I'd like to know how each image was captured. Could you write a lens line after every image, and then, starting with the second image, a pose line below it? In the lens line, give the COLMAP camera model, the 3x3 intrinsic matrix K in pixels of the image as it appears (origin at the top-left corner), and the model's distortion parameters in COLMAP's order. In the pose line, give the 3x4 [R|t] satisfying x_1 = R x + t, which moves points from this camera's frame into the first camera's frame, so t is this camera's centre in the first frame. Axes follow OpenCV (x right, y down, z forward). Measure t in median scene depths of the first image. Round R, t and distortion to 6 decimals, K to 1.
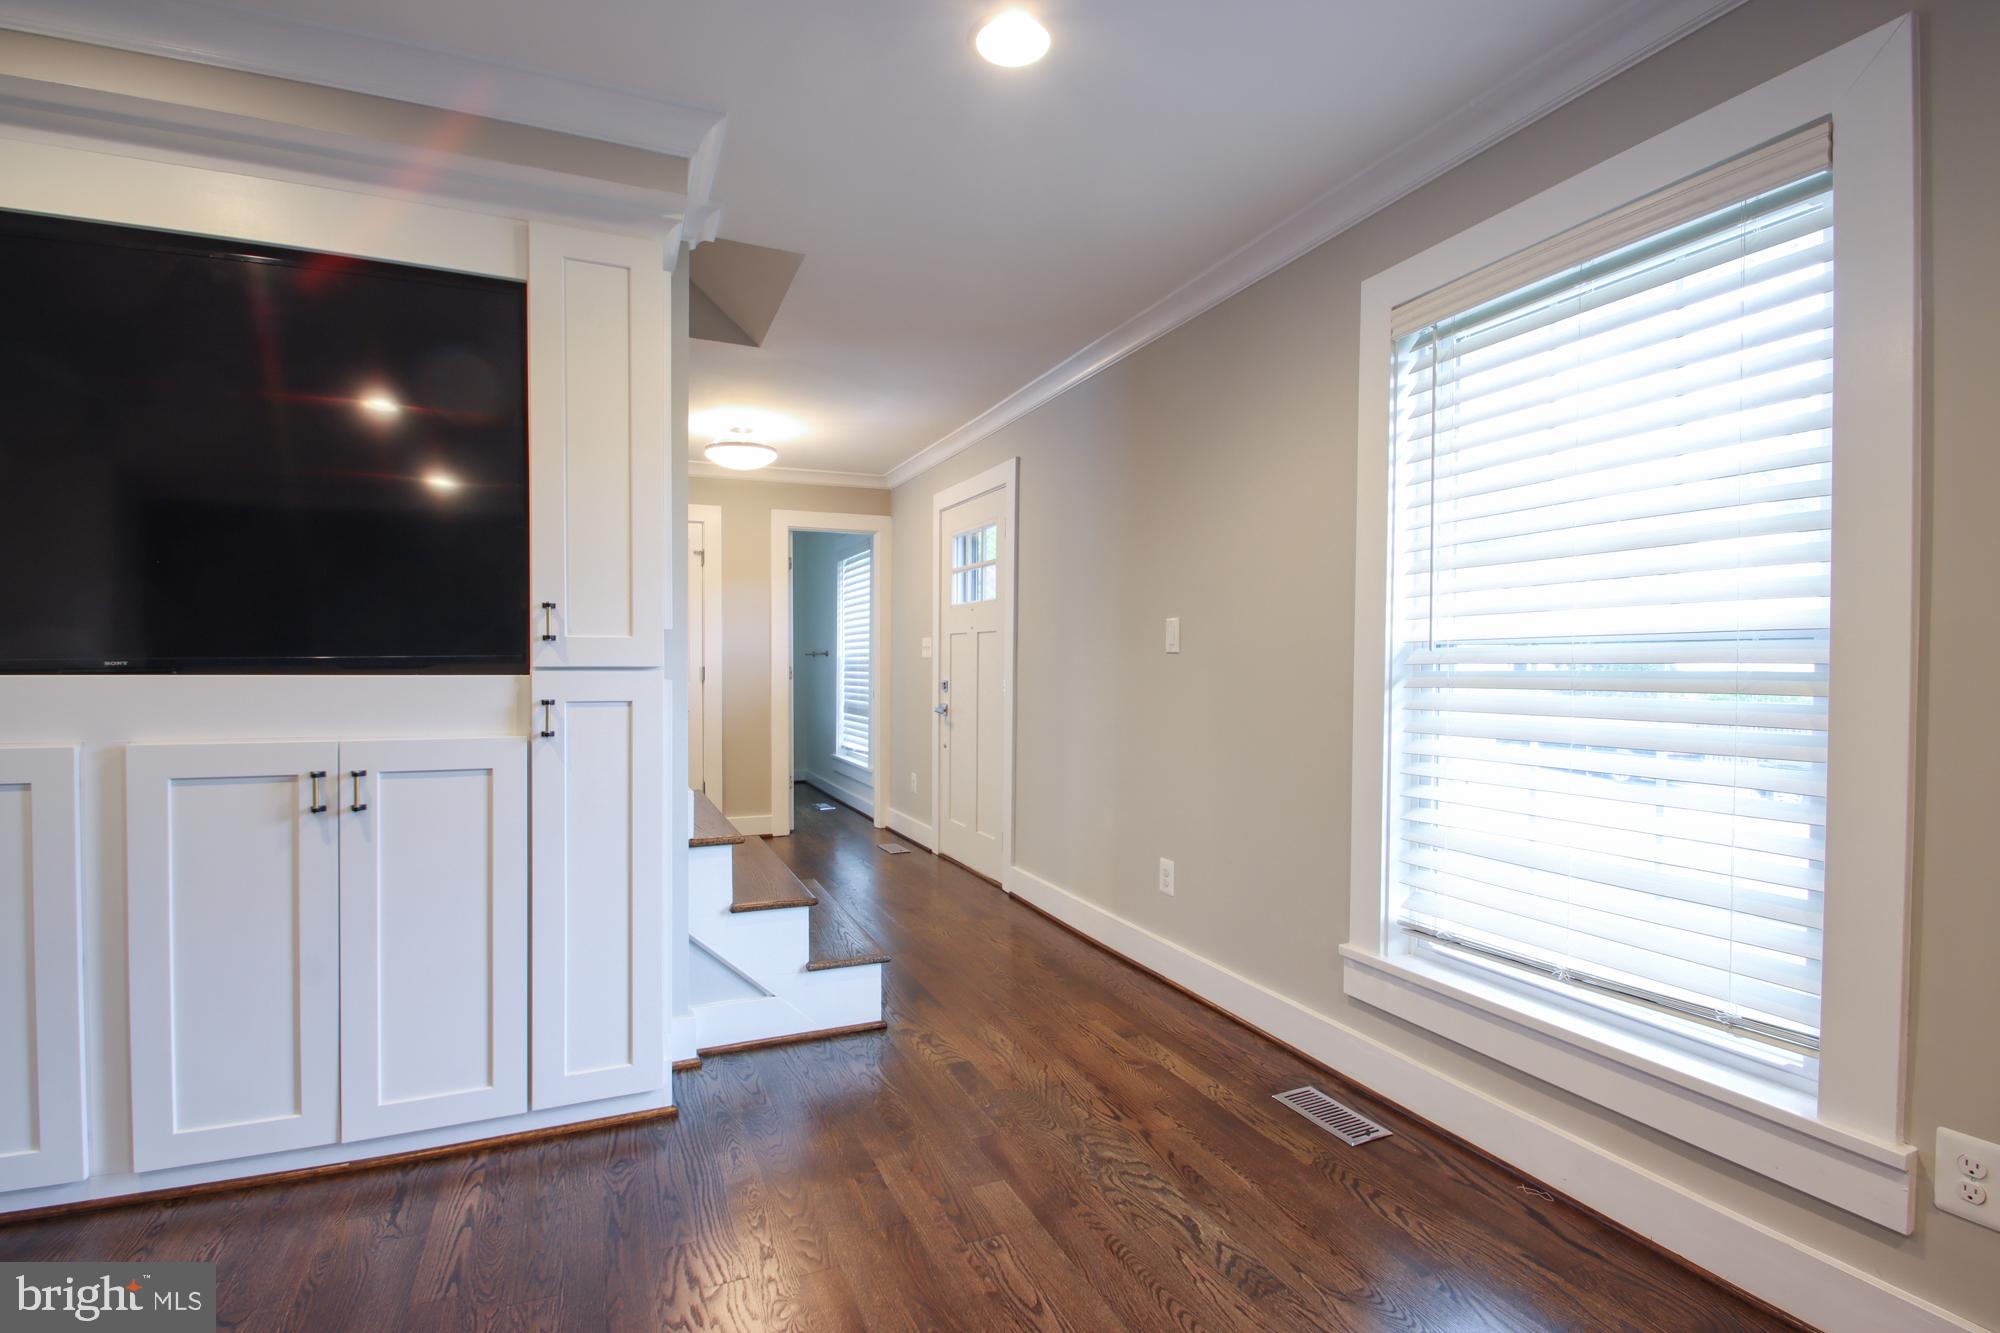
lens RADIAL K [[933.5, 0, 977.3], [0, 933.5, 677.9], [0, 0, 1]] dist [0.009319, -0.013185]
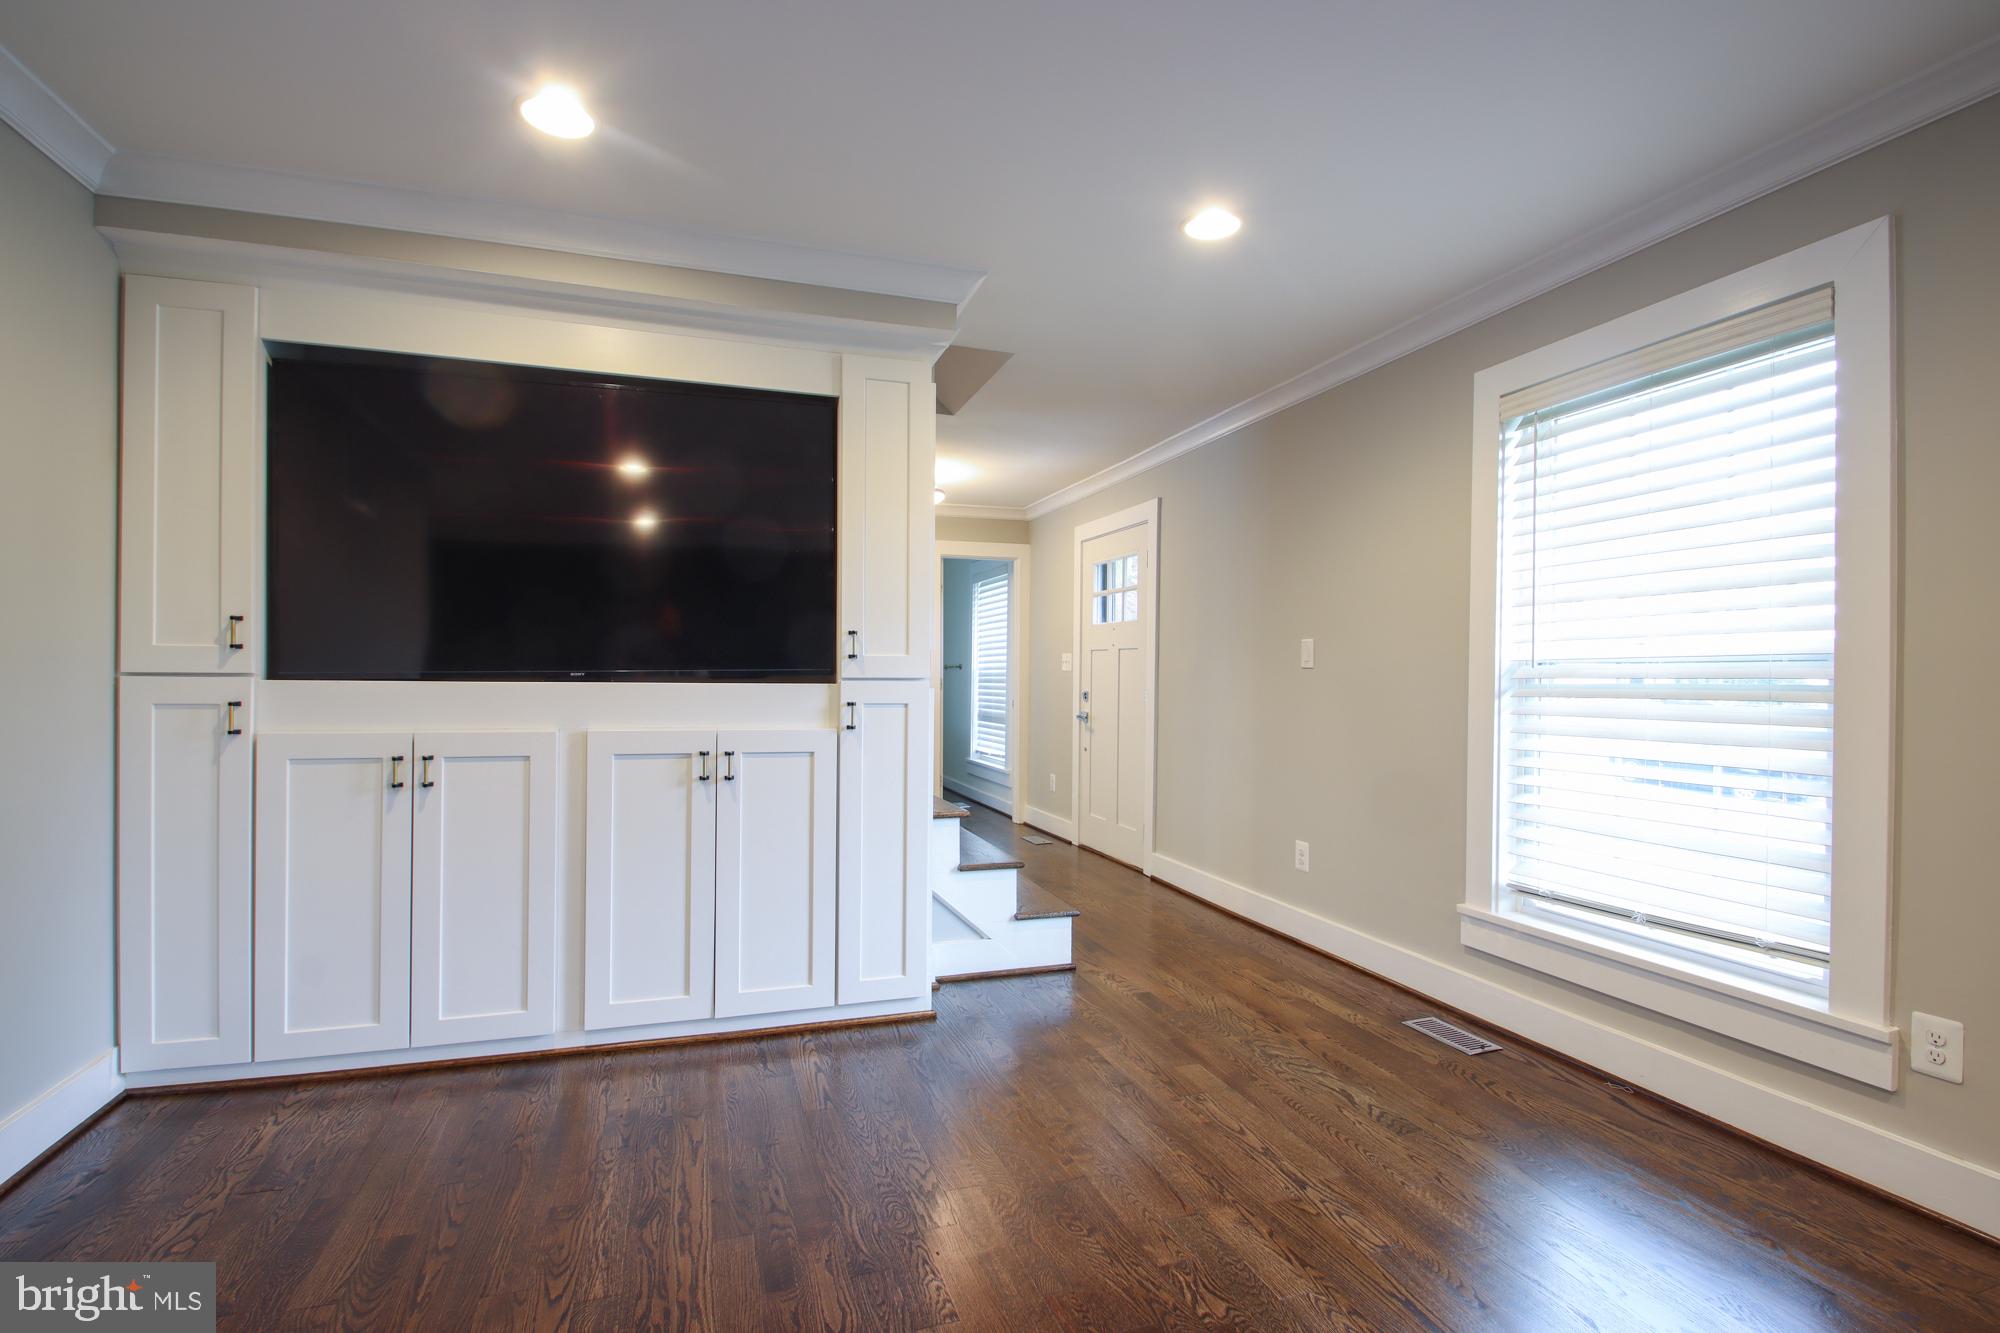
lens RADIAL K [[933.4, 0, 975.5], [0, 933.4, 676.6], [0, 0, 1]] dist [0.010794, -0.015483]
pose [[0.995814, 0.003715, -0.091331, -0.148743], [-0.005075, 0.999880, -0.014656, 0.005264], [0.091266, 0.015059, 0.995713, -0.323876]]
